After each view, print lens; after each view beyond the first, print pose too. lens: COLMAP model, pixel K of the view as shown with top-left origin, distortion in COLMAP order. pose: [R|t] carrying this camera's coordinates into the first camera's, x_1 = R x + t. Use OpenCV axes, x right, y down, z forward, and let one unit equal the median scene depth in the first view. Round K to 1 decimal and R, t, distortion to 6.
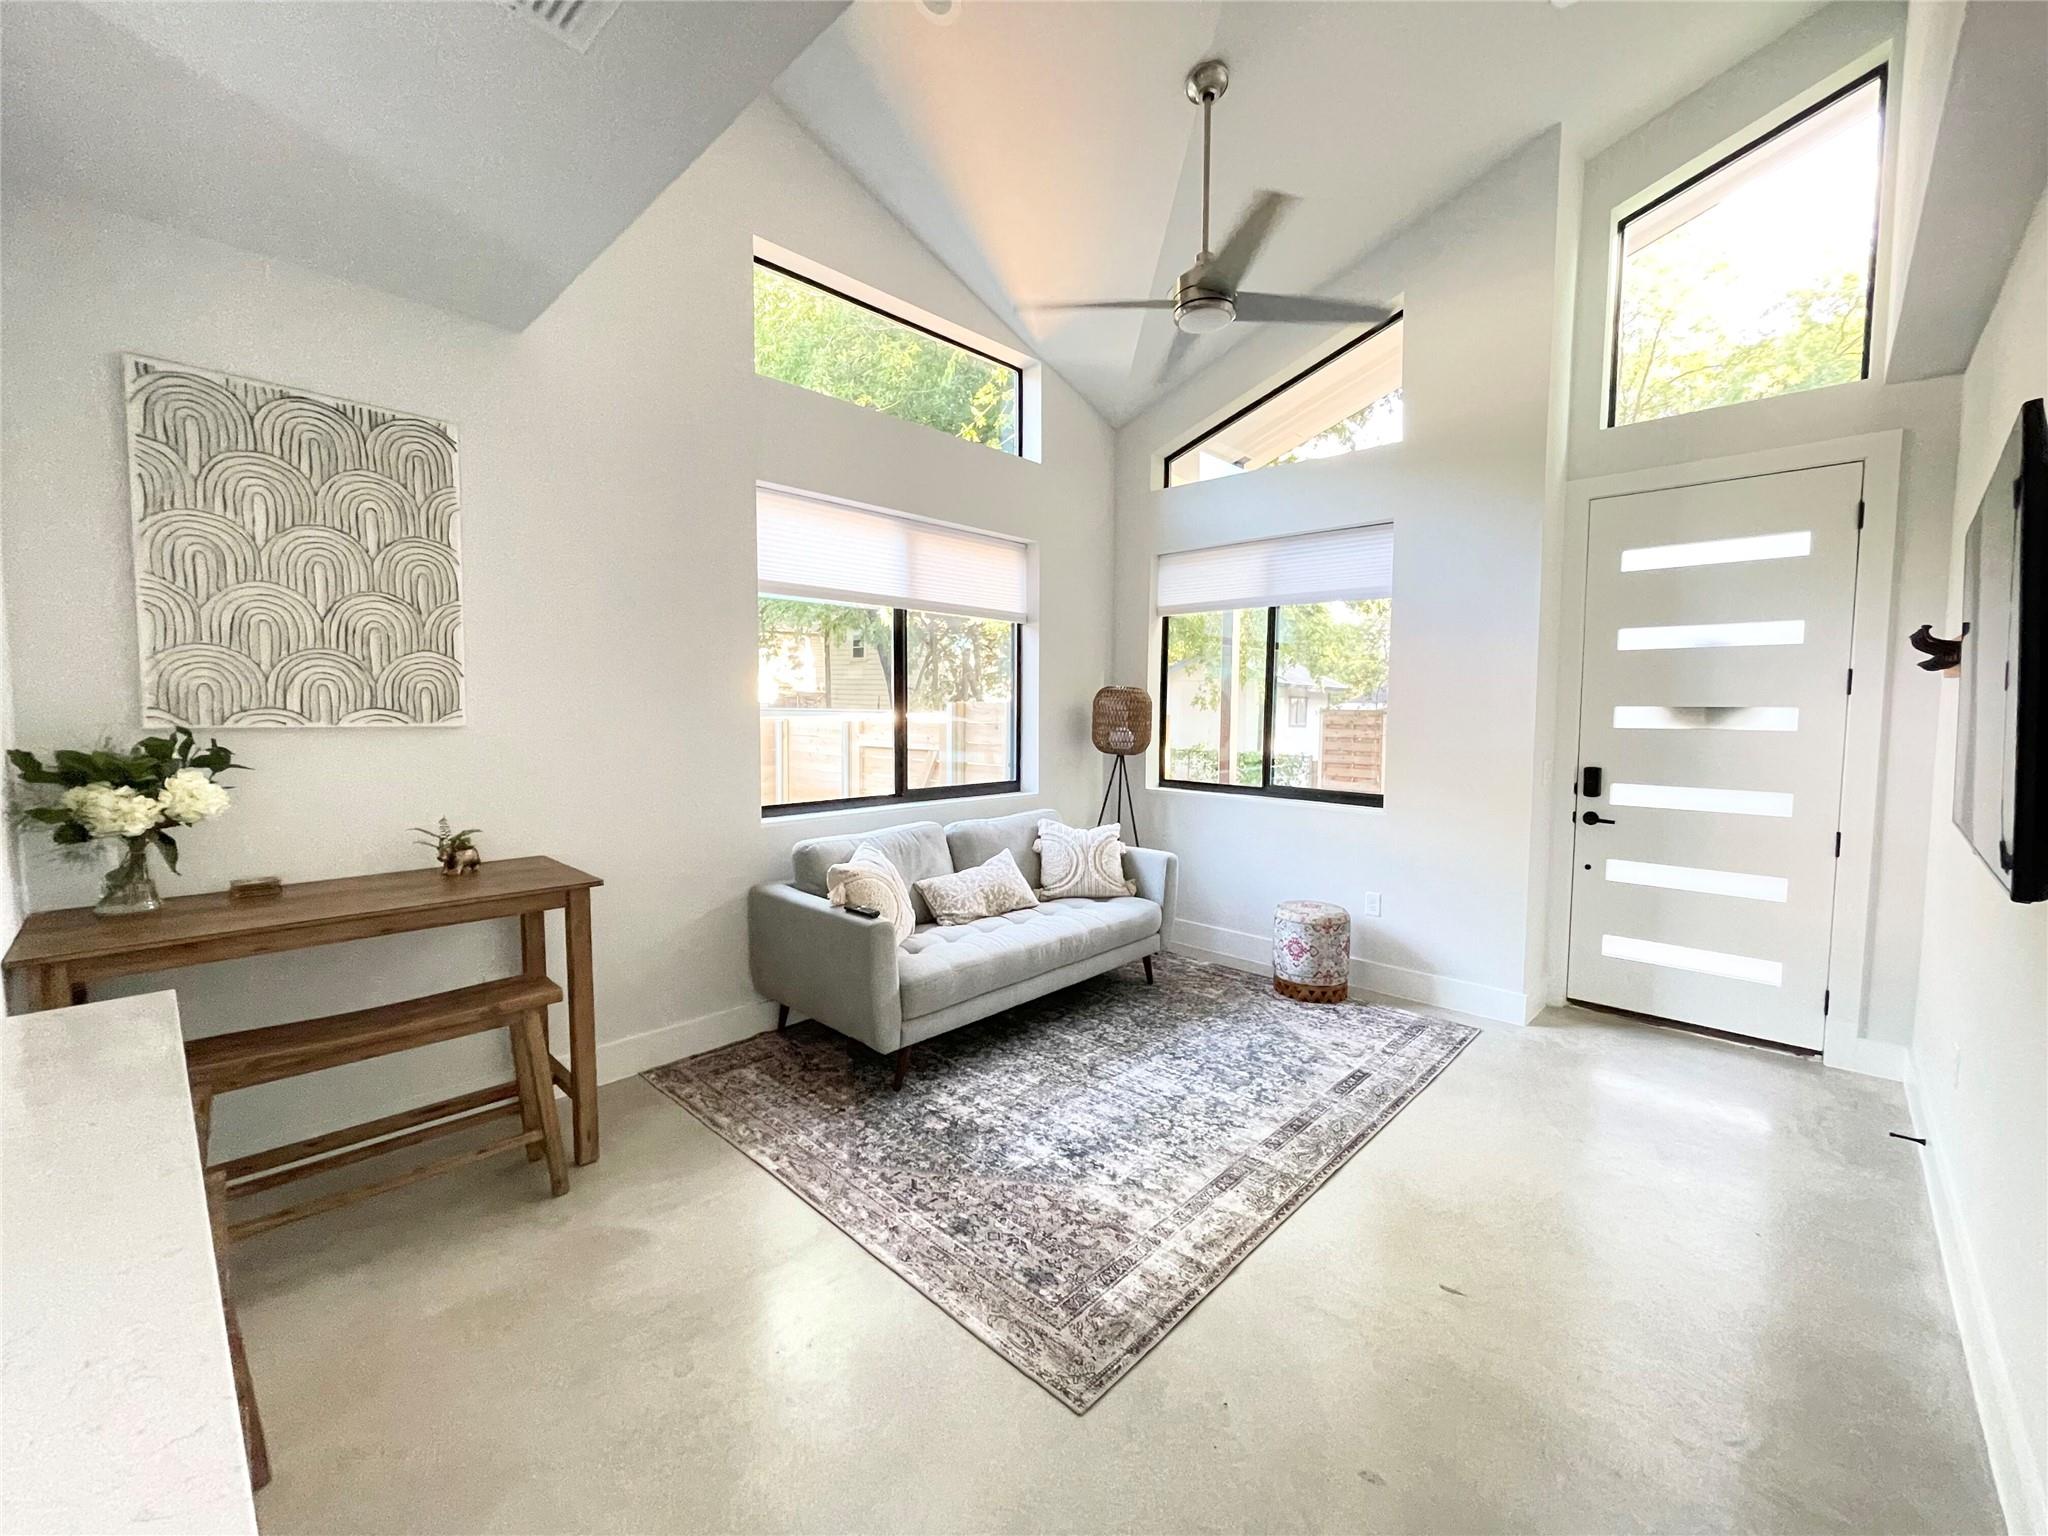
lens RADIAL K [[825.6, 0, 1028.1], [0, 825.6, 756.8], [0, 0, 1]] dist [0.000864, -0.000627]
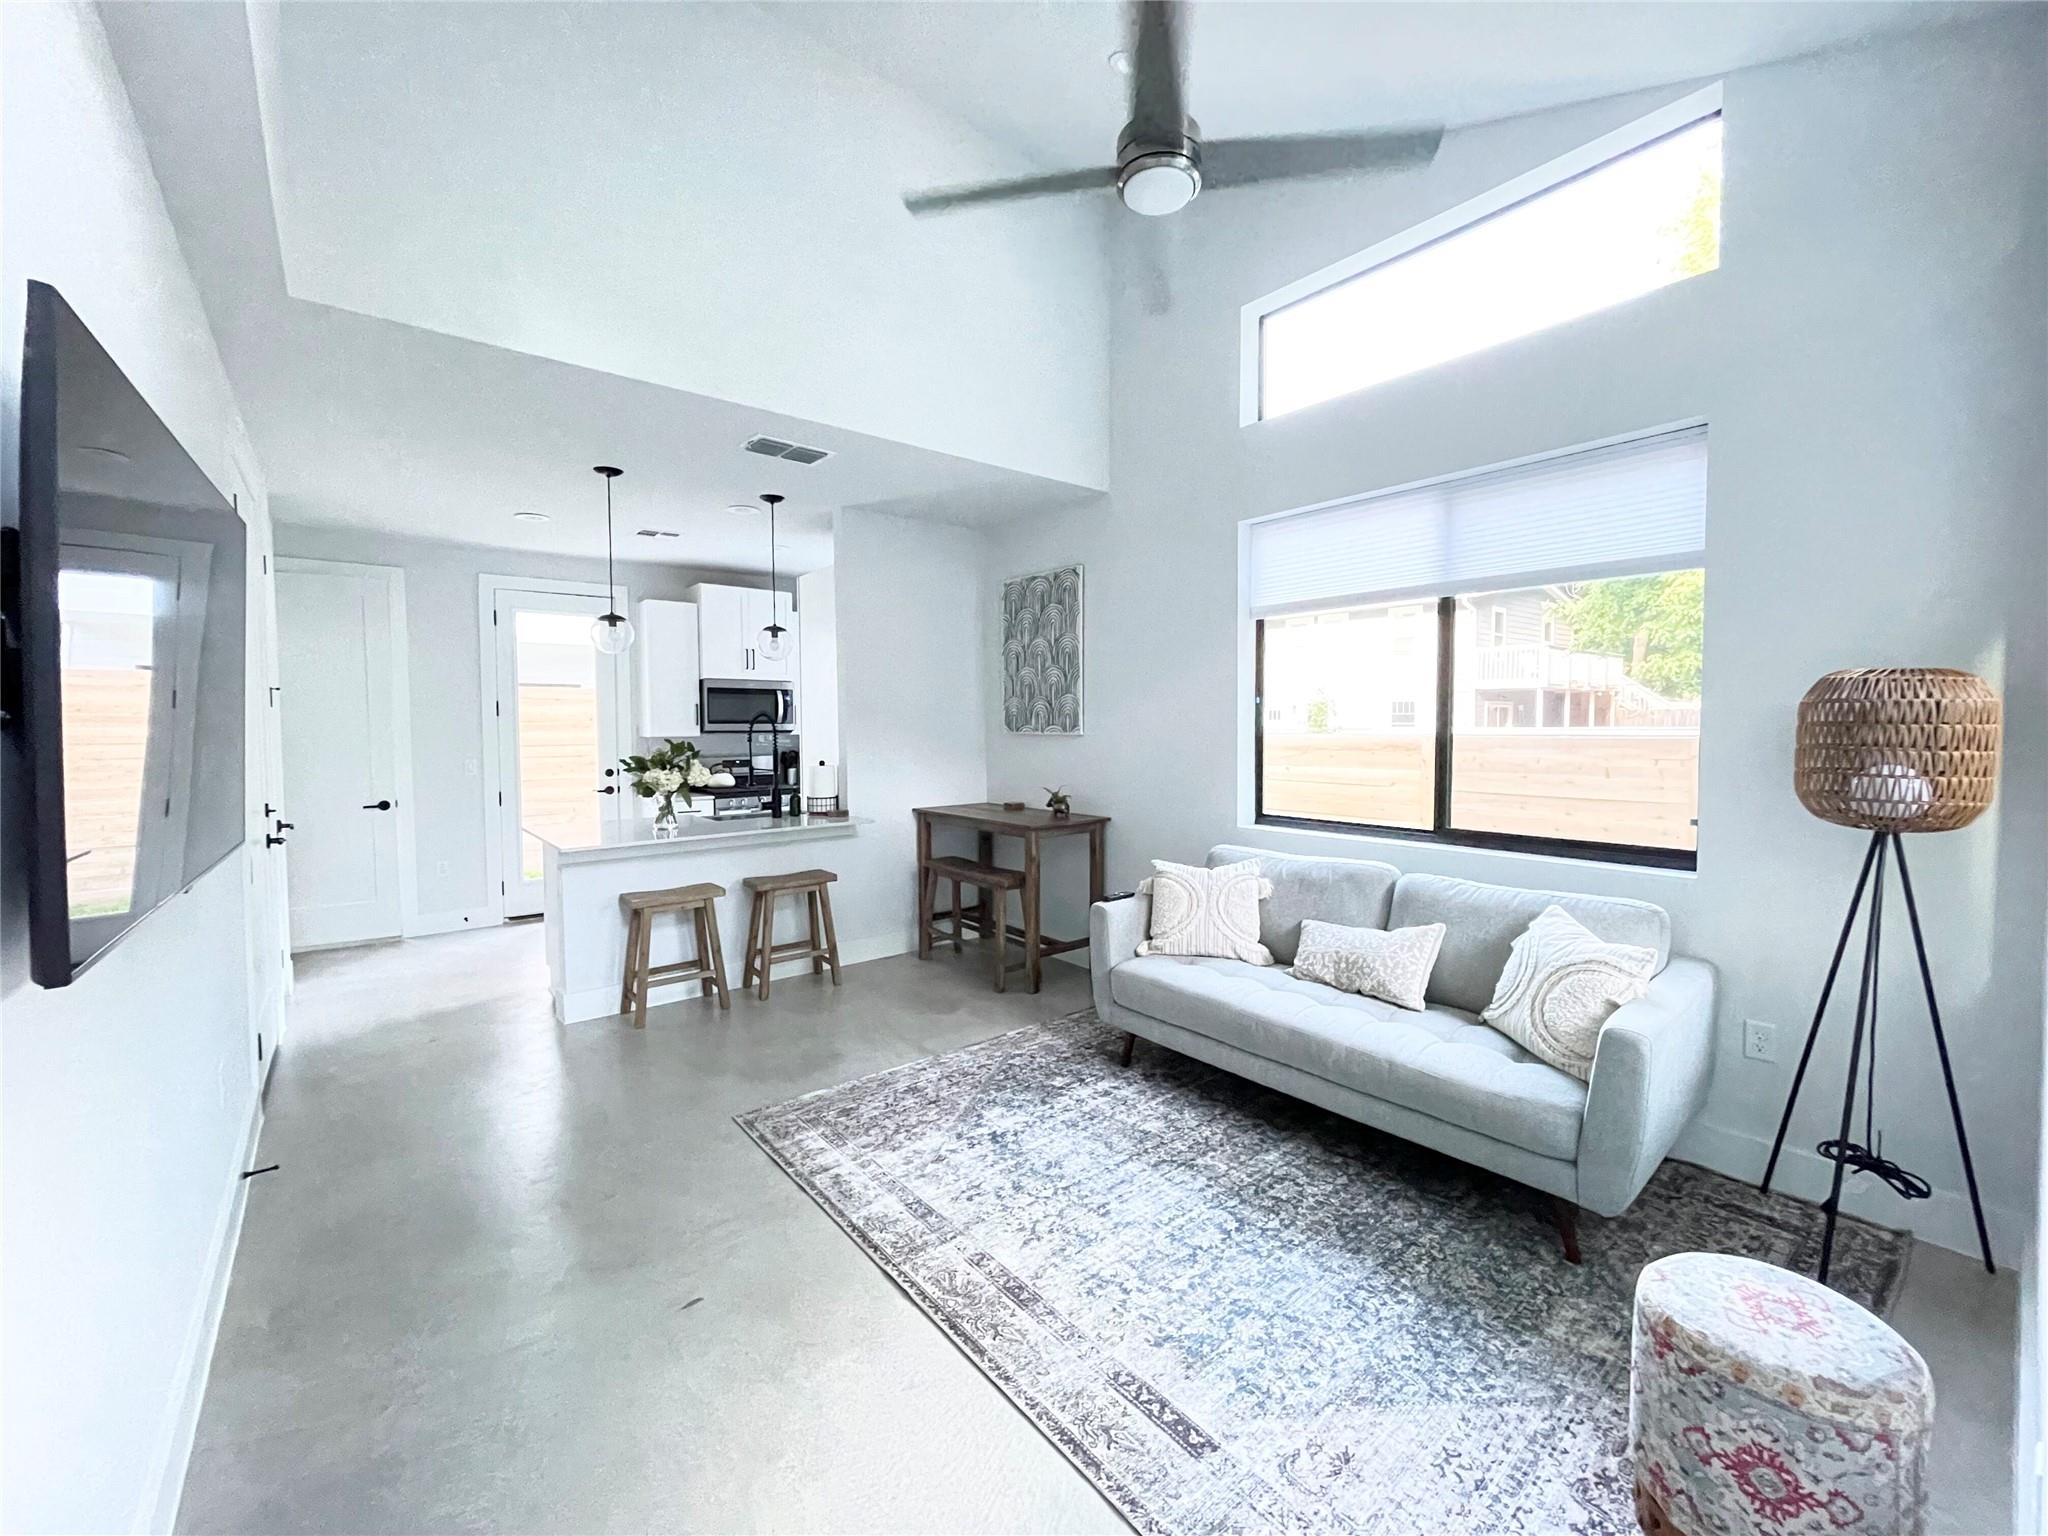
lens RADIAL K [[825.6, 0, 1028.1], [0, 825.6, 756.8], [0, 0, 1]] dist [0.000864, -0.000627]
pose [[-0.116012, 0.036802, -0.992566, 0.989730], [-0.057785, 0.997371, 0.043734, -0.056544], [0.991566, 0.062429, -0.113580, 1.017539]]
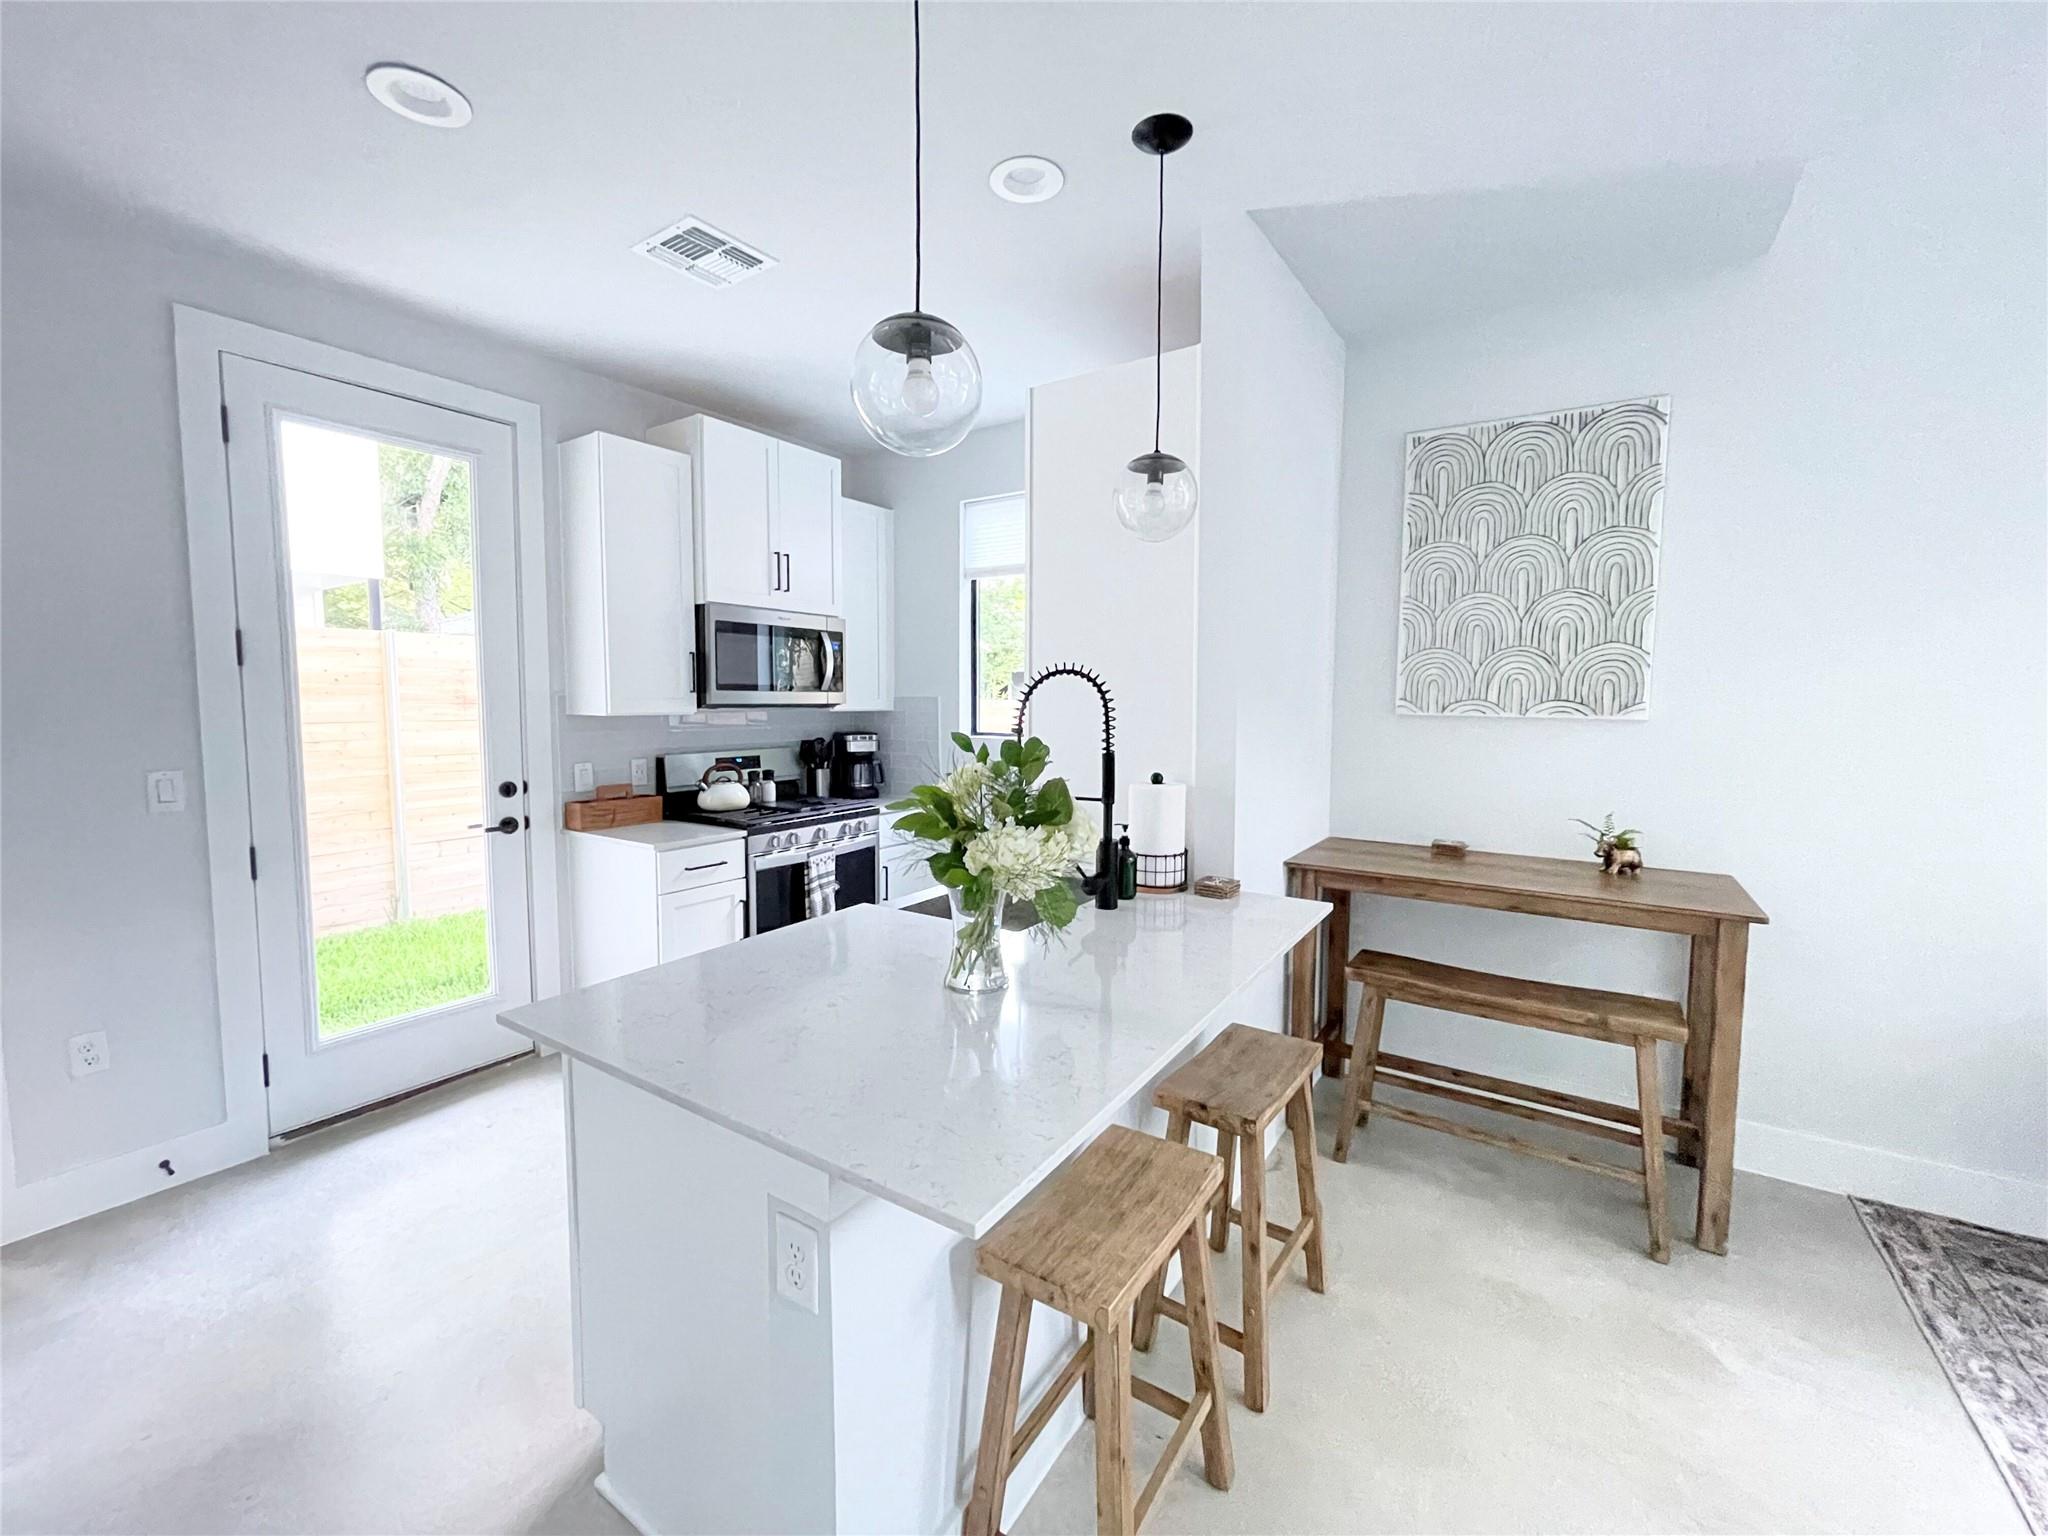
lens RADIAL K [[825.6, 0, 1028.1], [0, 825.6, 756.8], [0, 0, 1]] dist [0.000864, -0.000627]
pose [[0.179879, 0.070342, -0.981171, 0.106492], [-0.066622, 0.996021, 0.059193, -0.004036], [0.981430, 0.054720, 0.183849, 0.130472]]
